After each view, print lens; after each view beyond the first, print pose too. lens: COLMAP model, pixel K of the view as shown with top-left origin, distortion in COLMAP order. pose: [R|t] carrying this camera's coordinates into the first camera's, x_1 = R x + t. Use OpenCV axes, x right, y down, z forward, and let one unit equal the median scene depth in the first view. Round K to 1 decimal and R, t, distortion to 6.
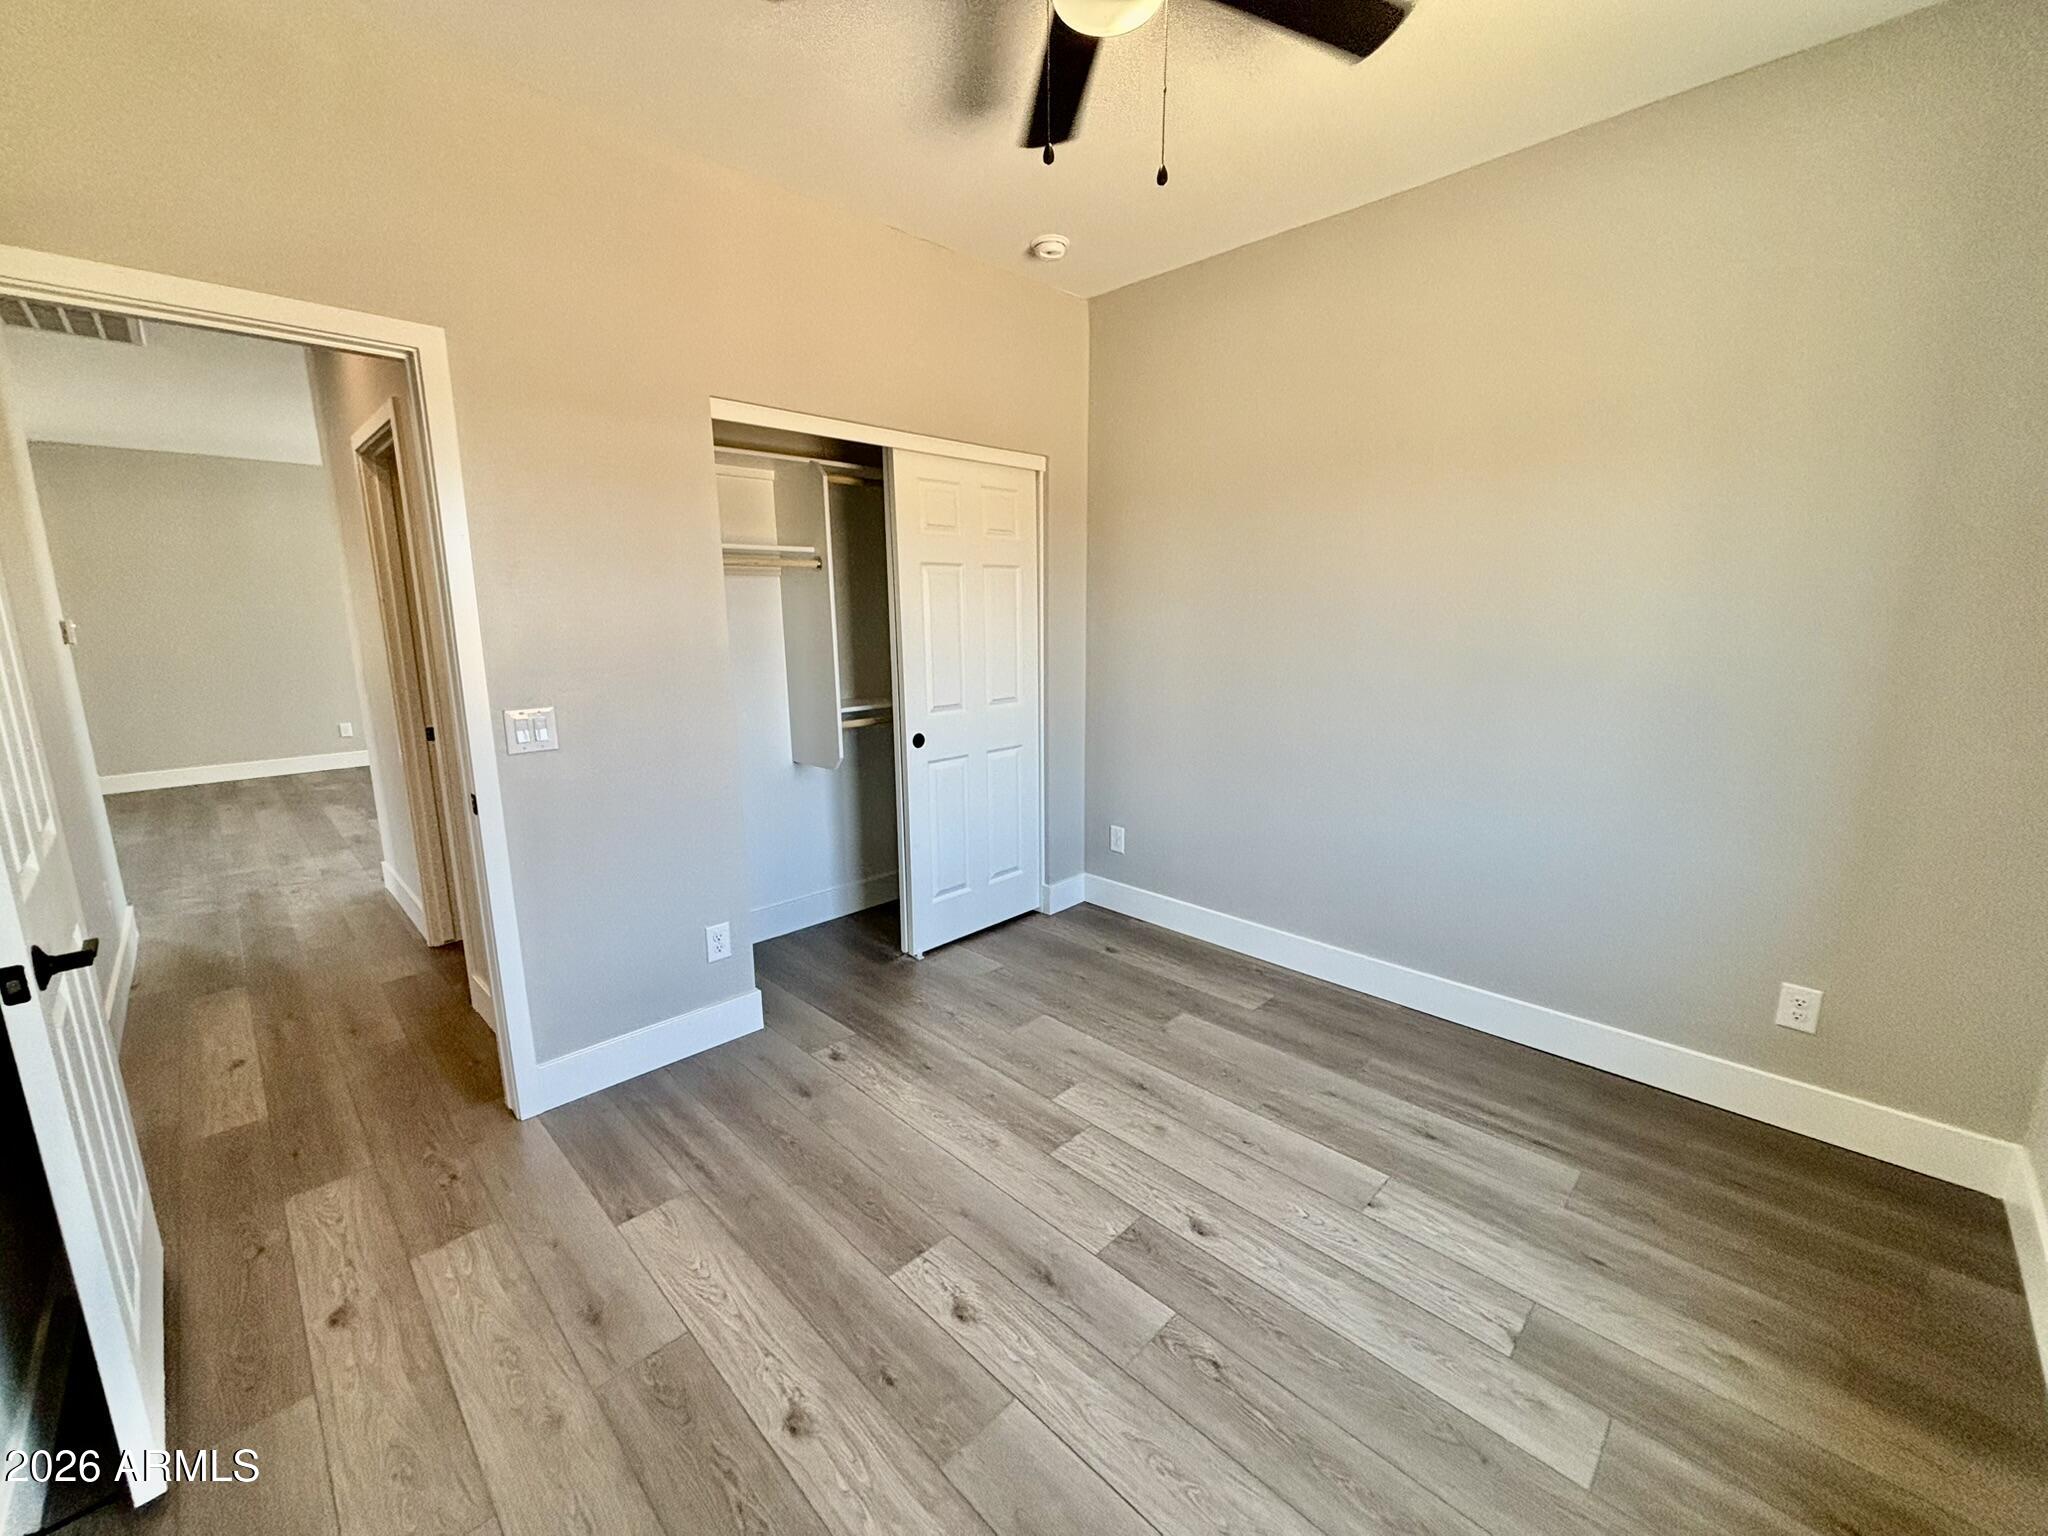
lens RADIAL K [[822.2, 0, 1028.1], [0, 822.2, 764.2], [0, 0, 1]] dist [0.000748, 0.000378]
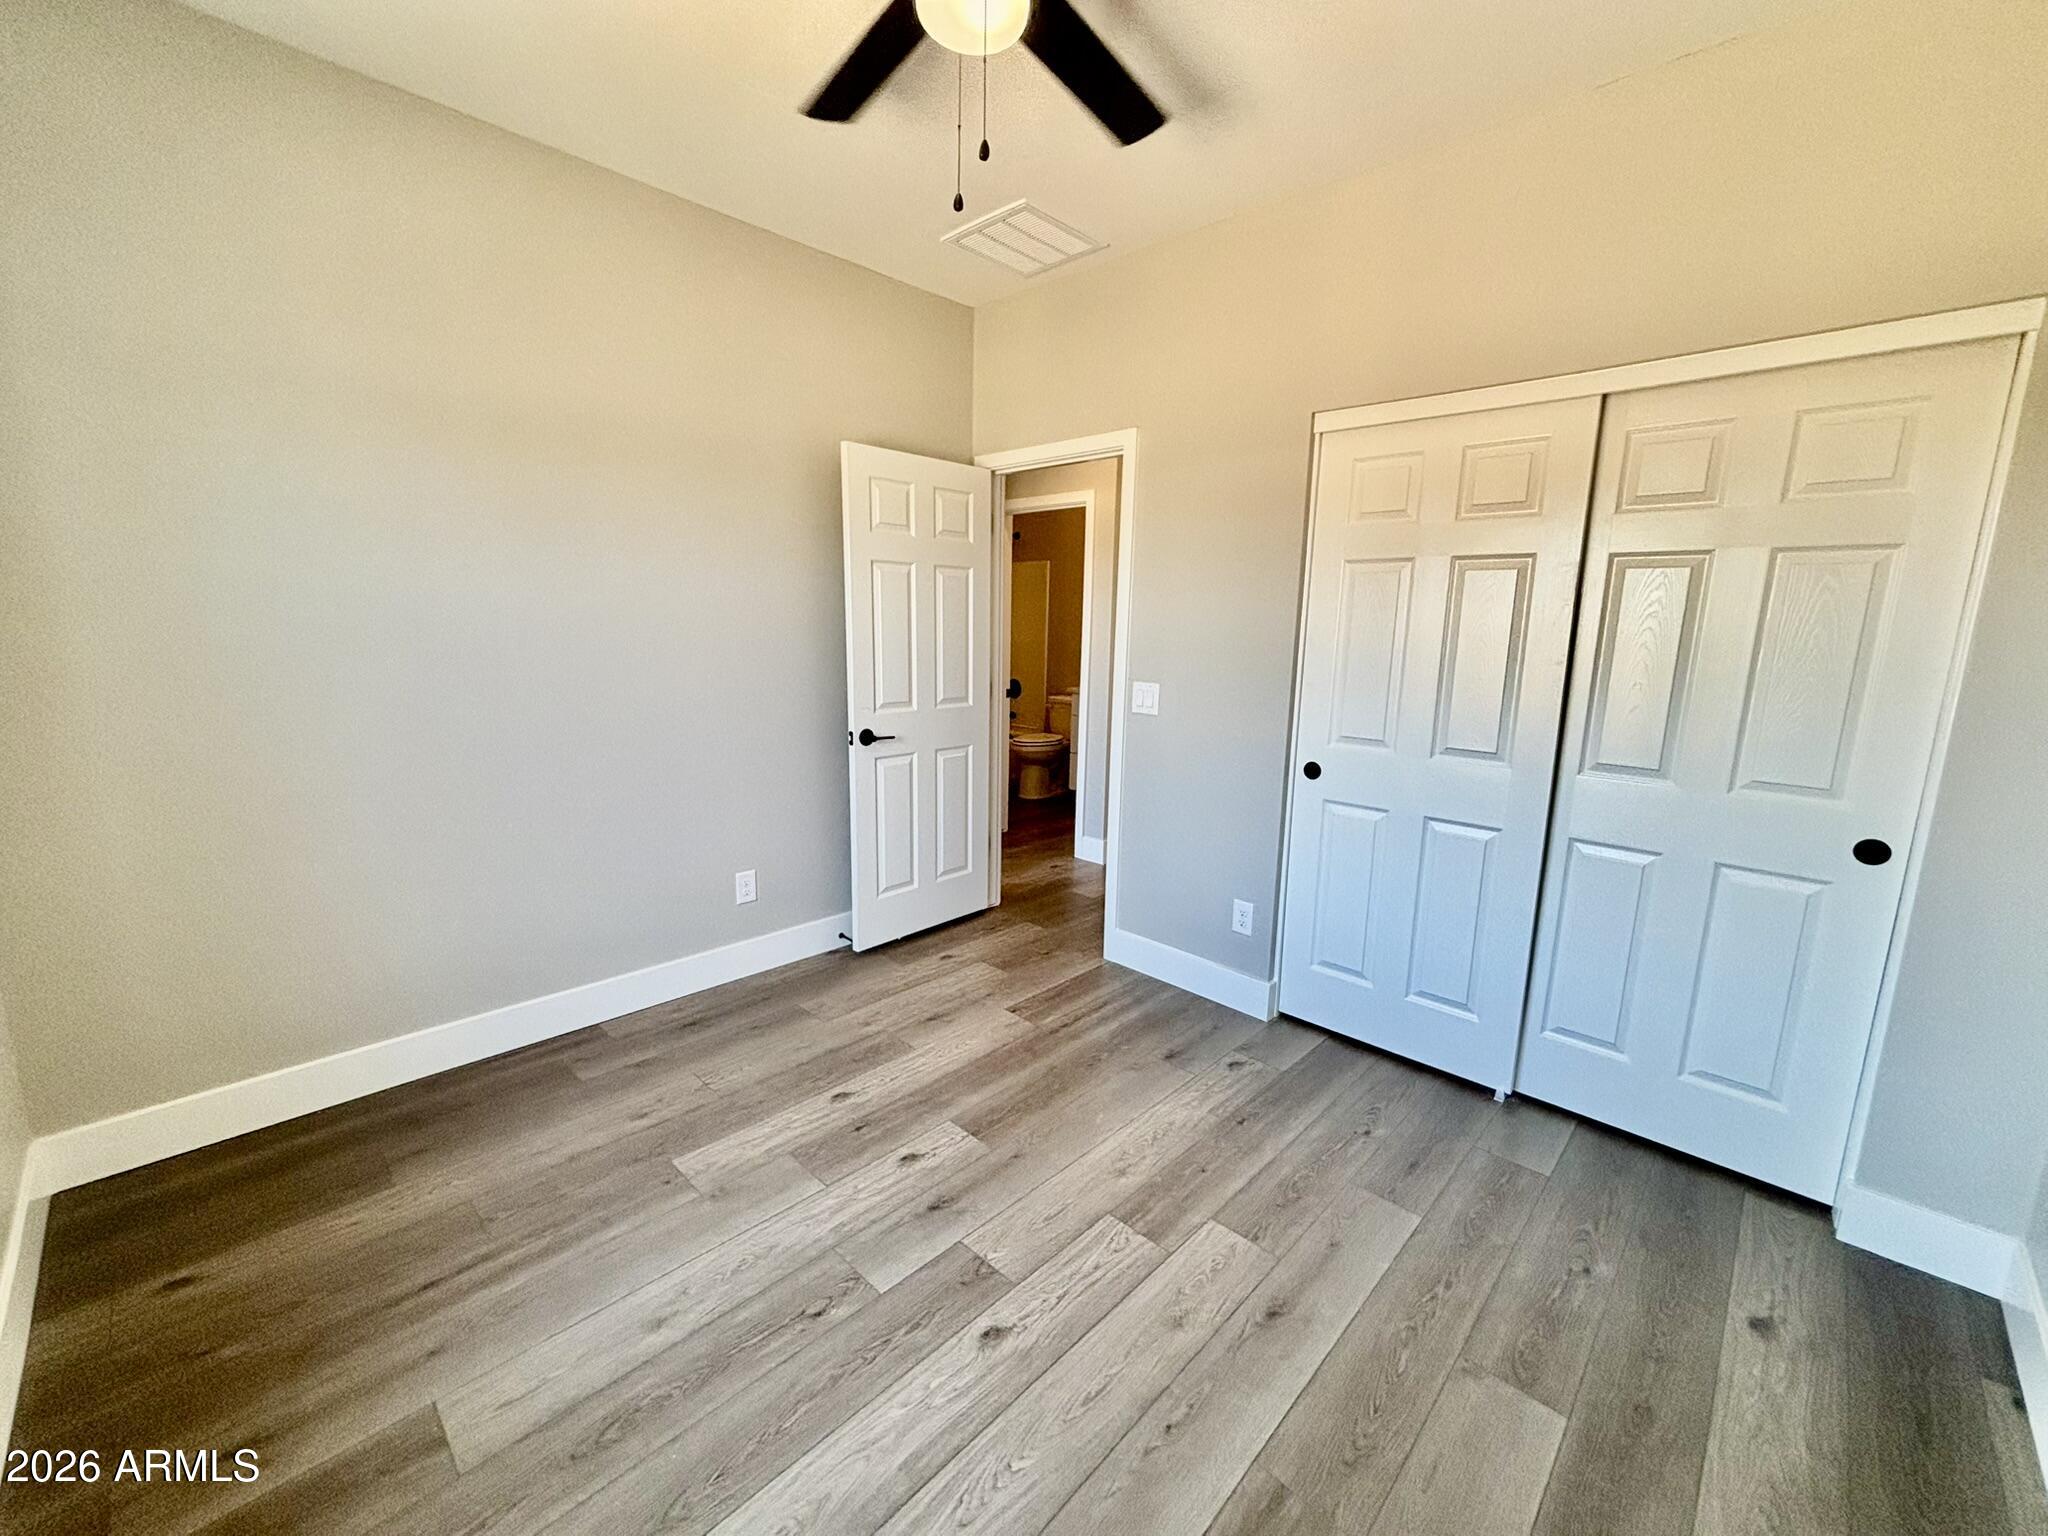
lens RADIAL K [[822.2, 0, 1027.2], [0, 822.2, 769.0], [0, 0, 1]] dist [0.000748, 0.000378]
pose [[0.019441, 0.193469, -0.980914, 0.912301], [-0.211733, 0.959644, 0.185077, -0.163658], [0.977134, 0.204093, 0.059620, 0.842273]]
